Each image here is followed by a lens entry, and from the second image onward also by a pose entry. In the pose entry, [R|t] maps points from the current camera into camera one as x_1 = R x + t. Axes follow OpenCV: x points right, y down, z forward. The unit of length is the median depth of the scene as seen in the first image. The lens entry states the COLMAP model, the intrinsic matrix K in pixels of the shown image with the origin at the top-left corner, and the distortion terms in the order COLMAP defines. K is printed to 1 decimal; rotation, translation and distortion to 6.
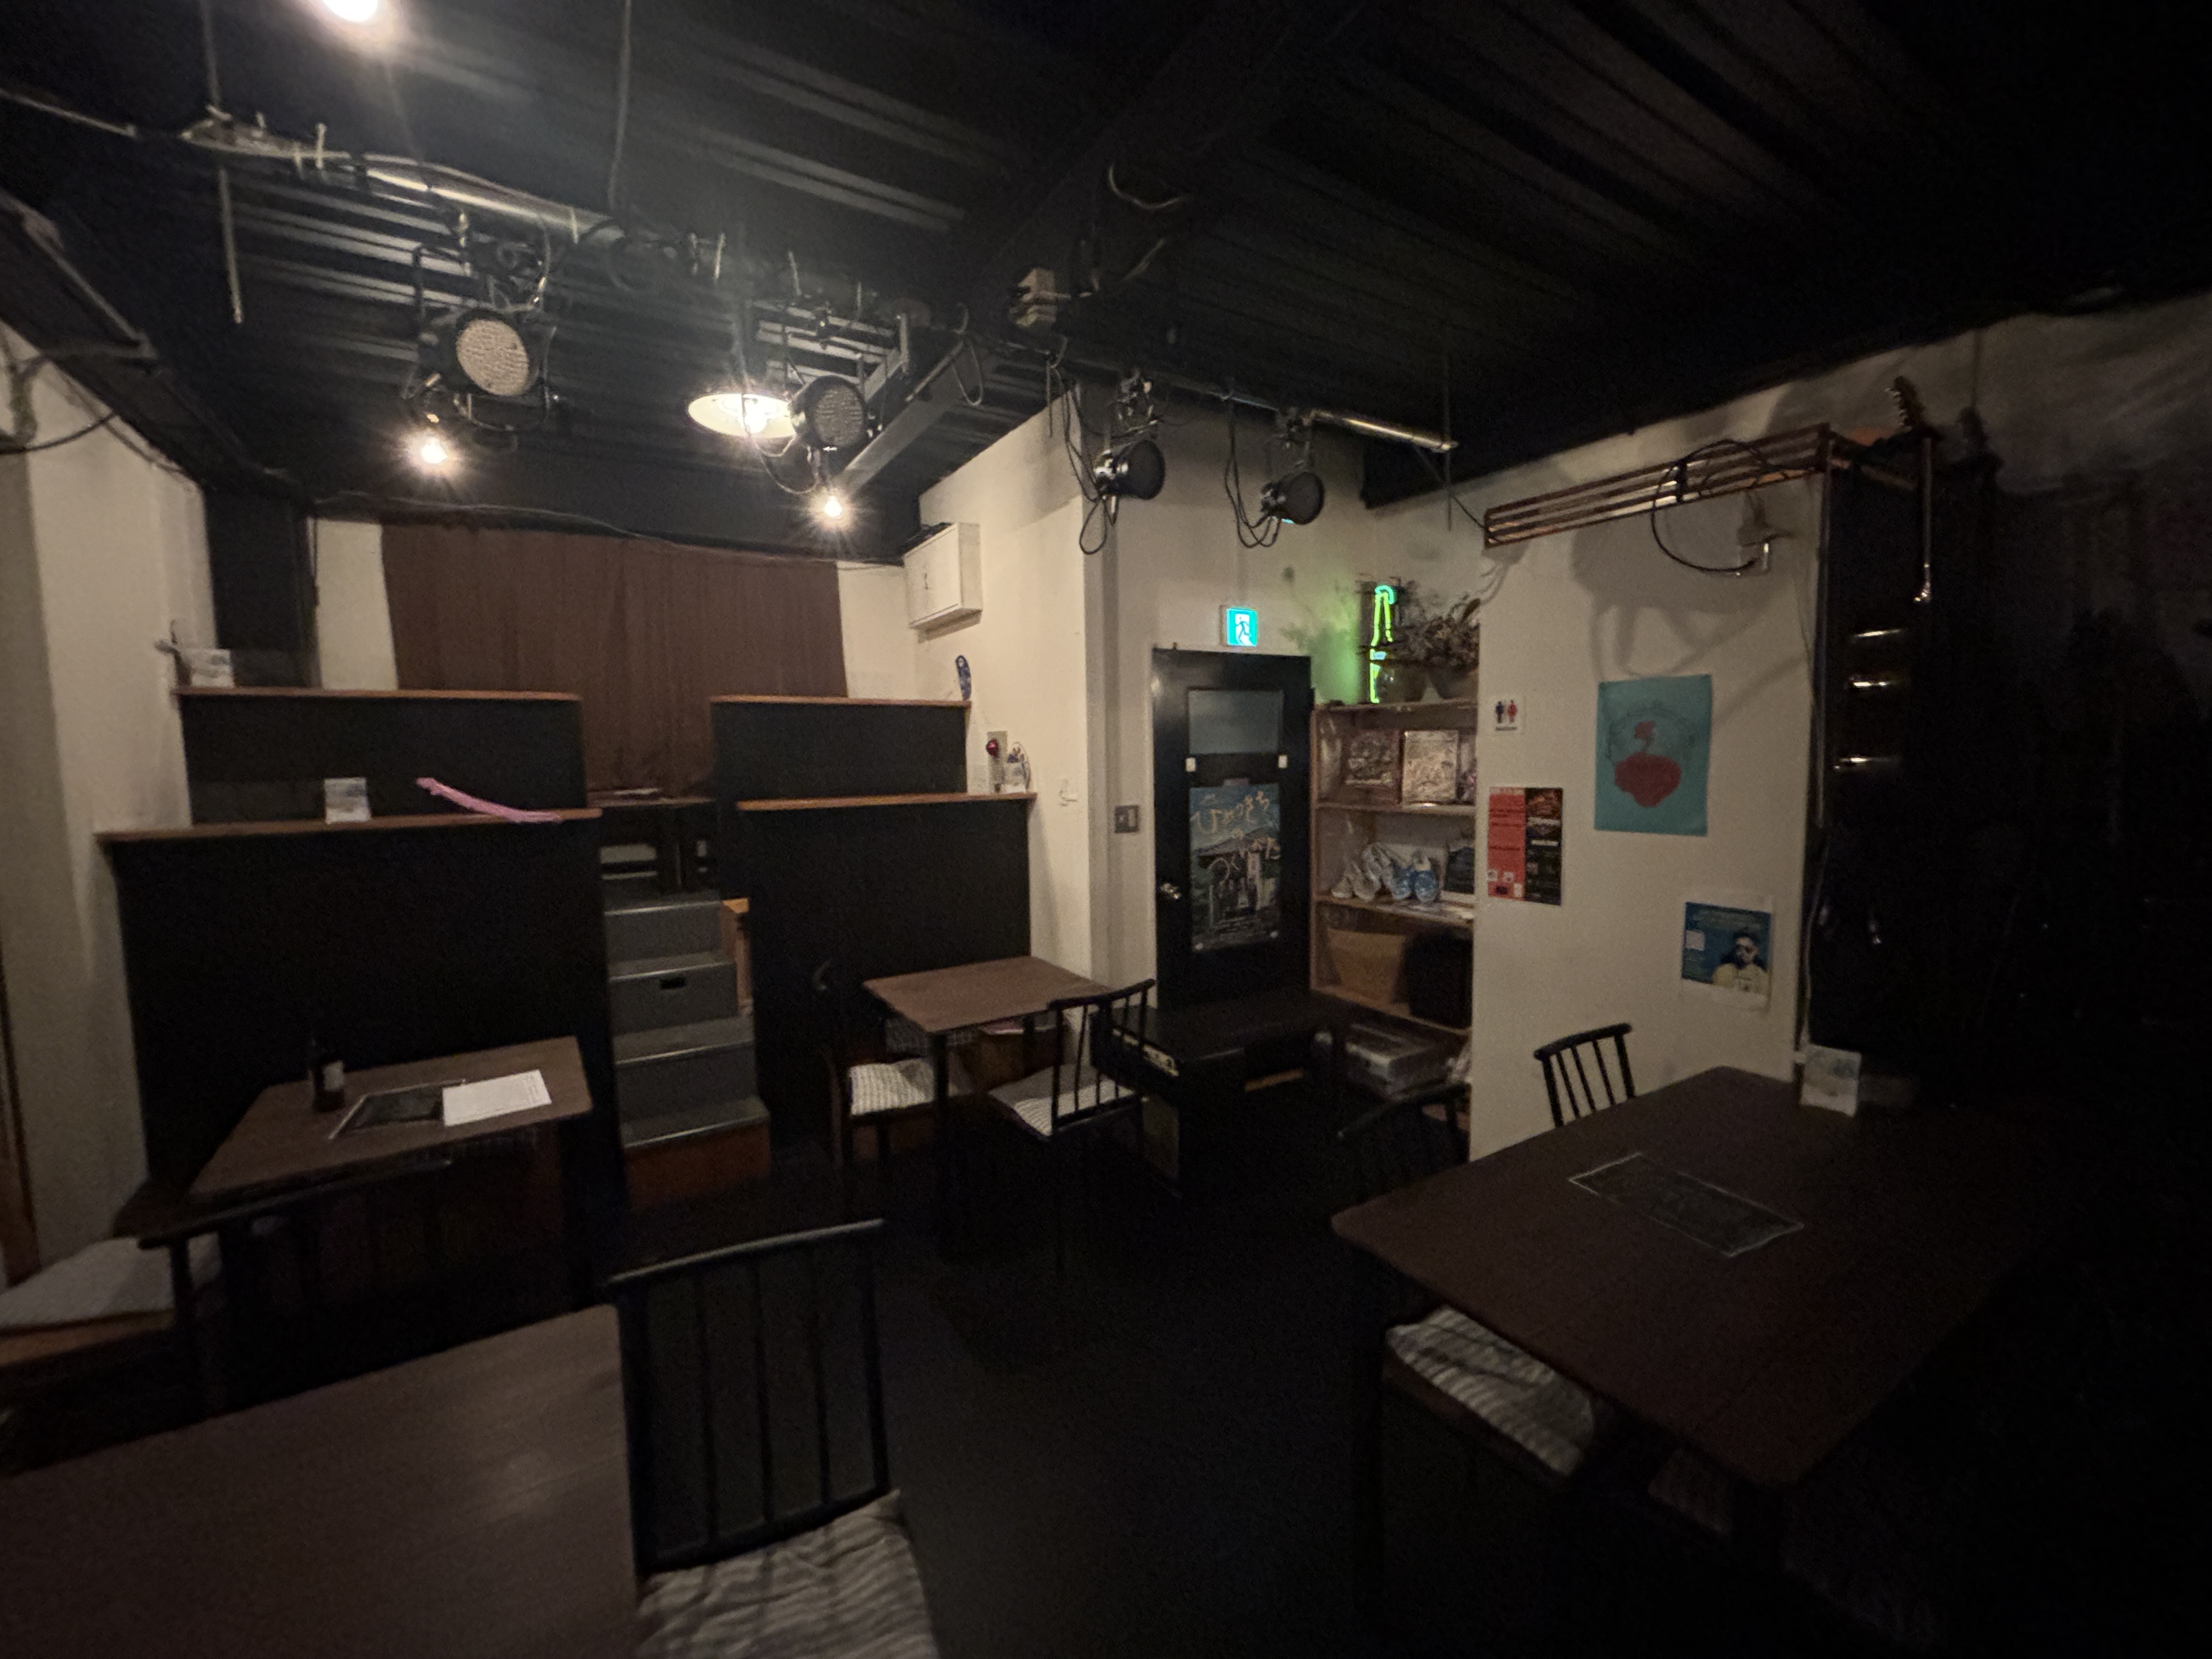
lens RADIAL K [[896.3, 0, 1111.2], [0, 896.3, 818.5], [0, 0, 1]] dist [0.000098, -0.000504]
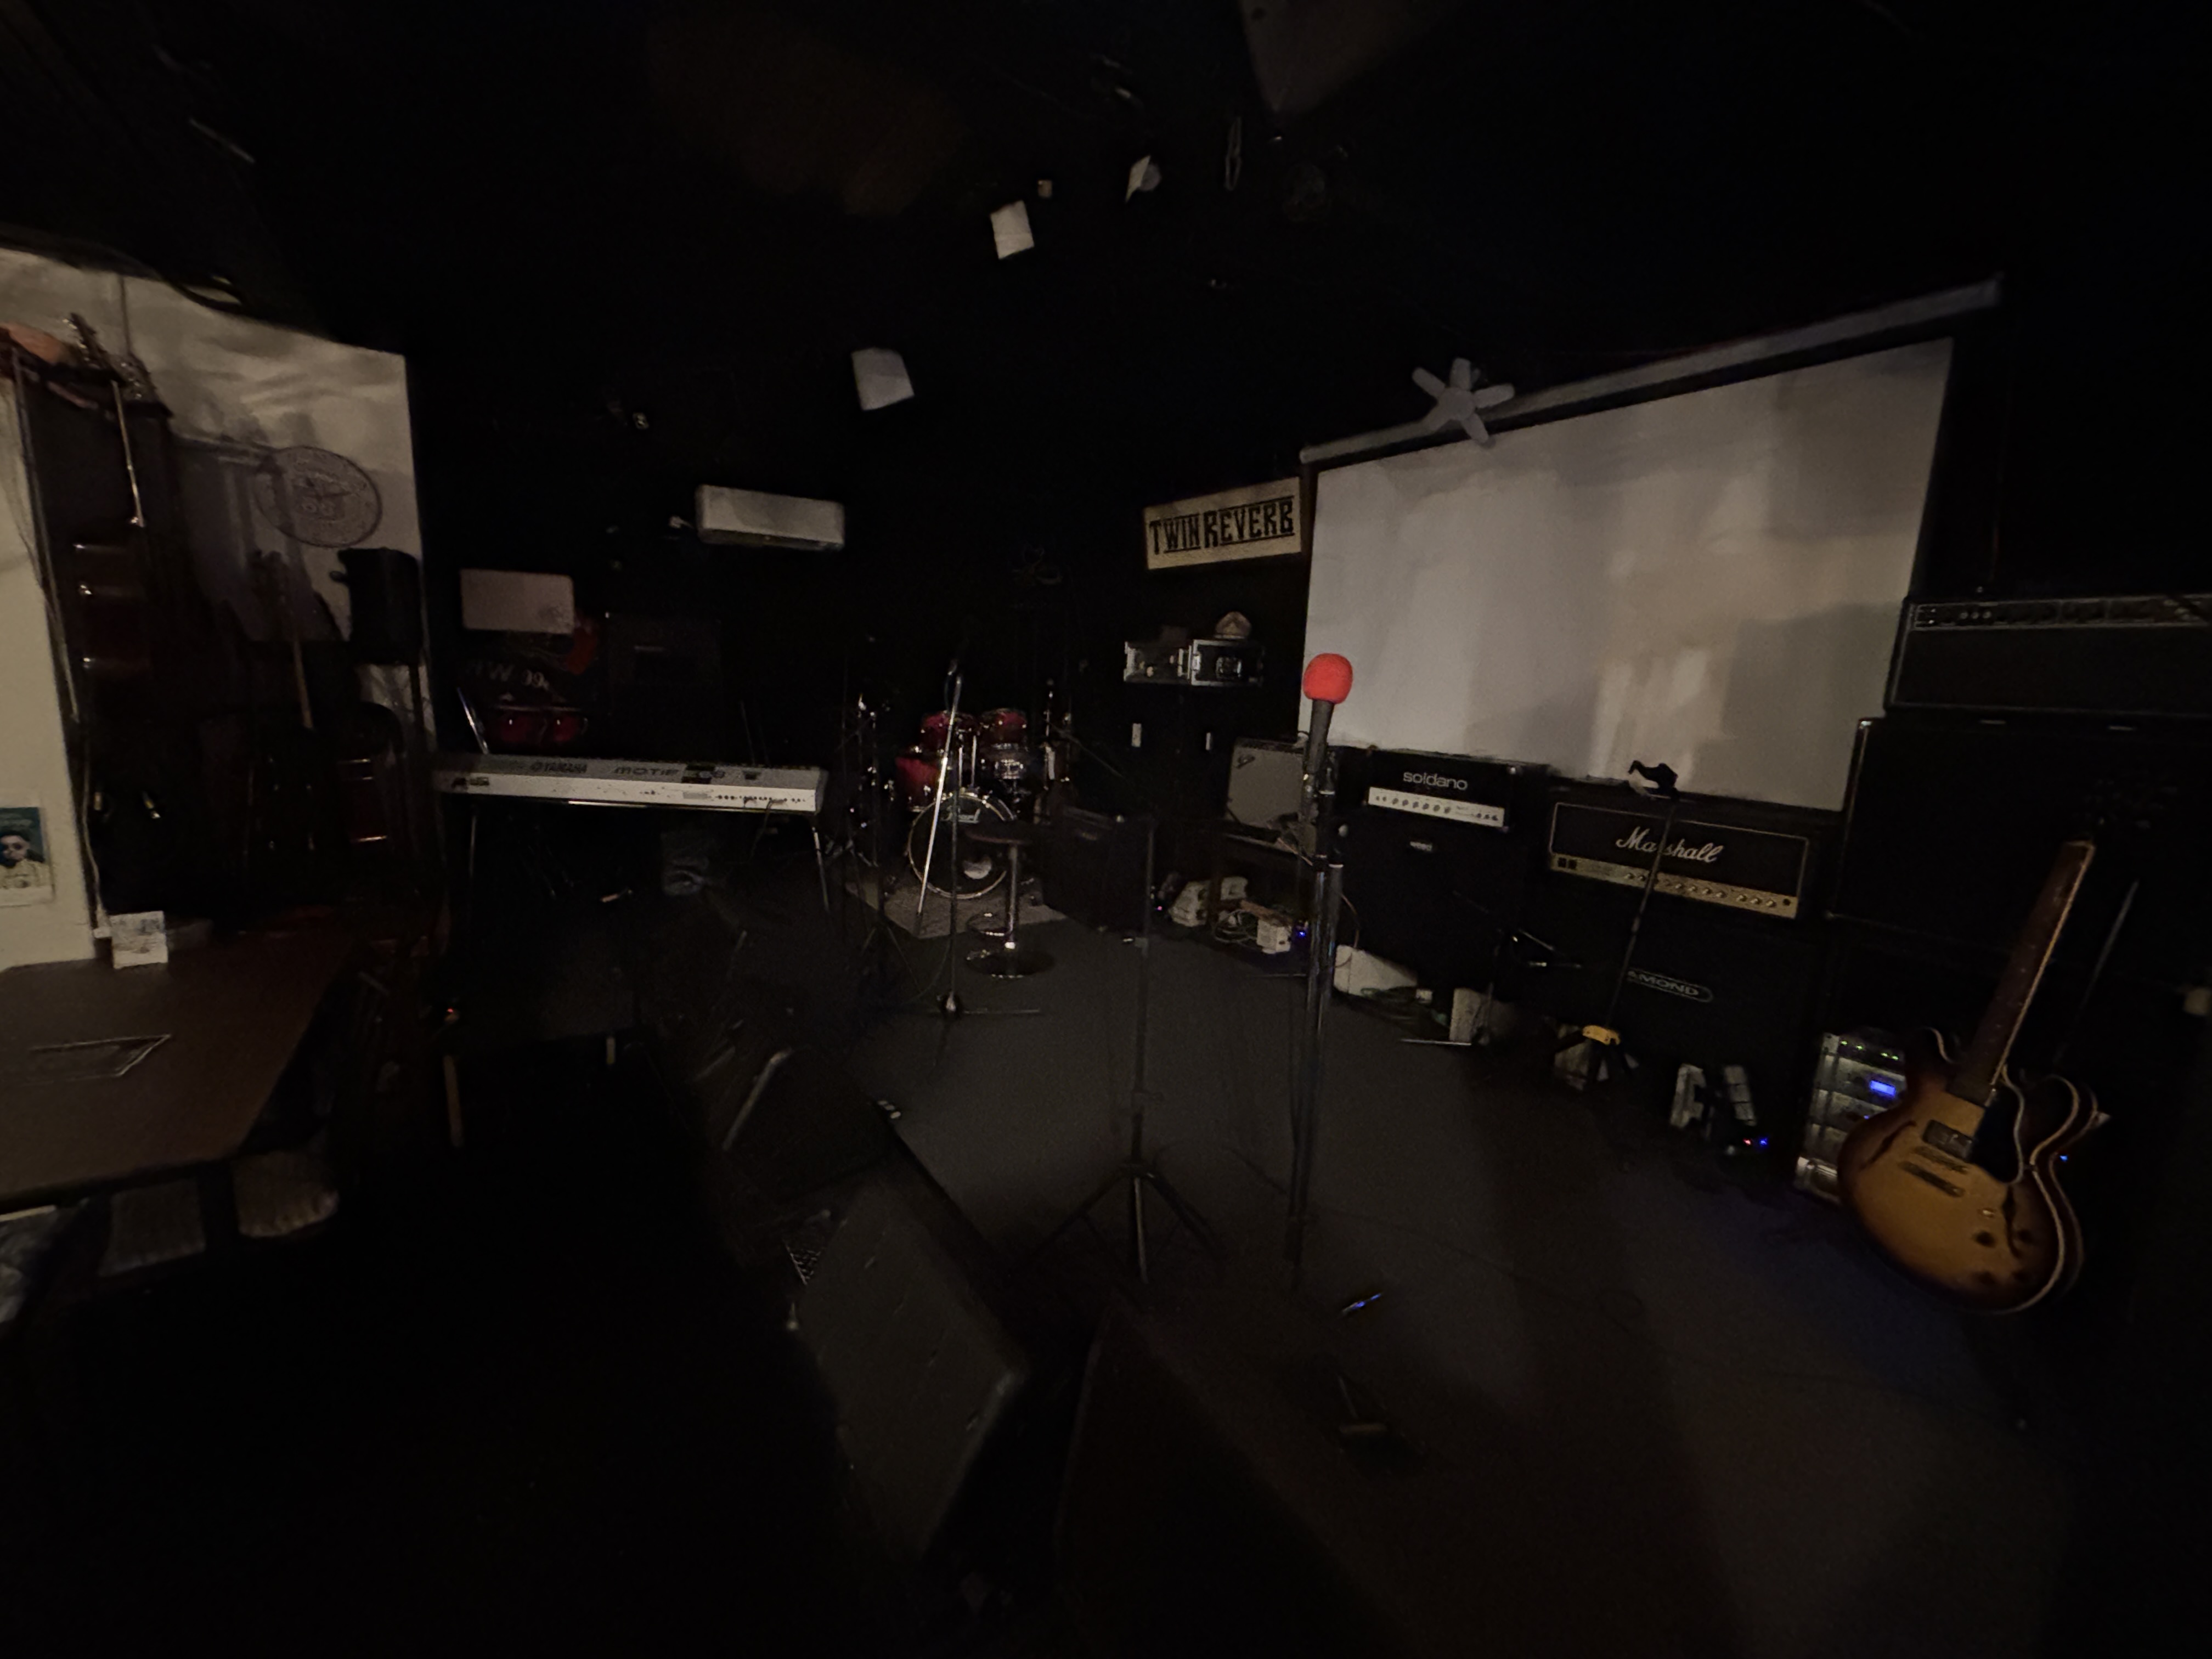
lens RADIAL K [[896.3, 0, 1105.8], [0, 896.3, 825.6], [0, 0, 1]] dist [0.000098, -0.000504]
pose [[-0.031410, -0.150750, 0.988073, -0.338539], [0.034408, 0.987812, 0.151804, 0.011836], [-0.998914, 0.038765, -0.025840, -0.212982]]
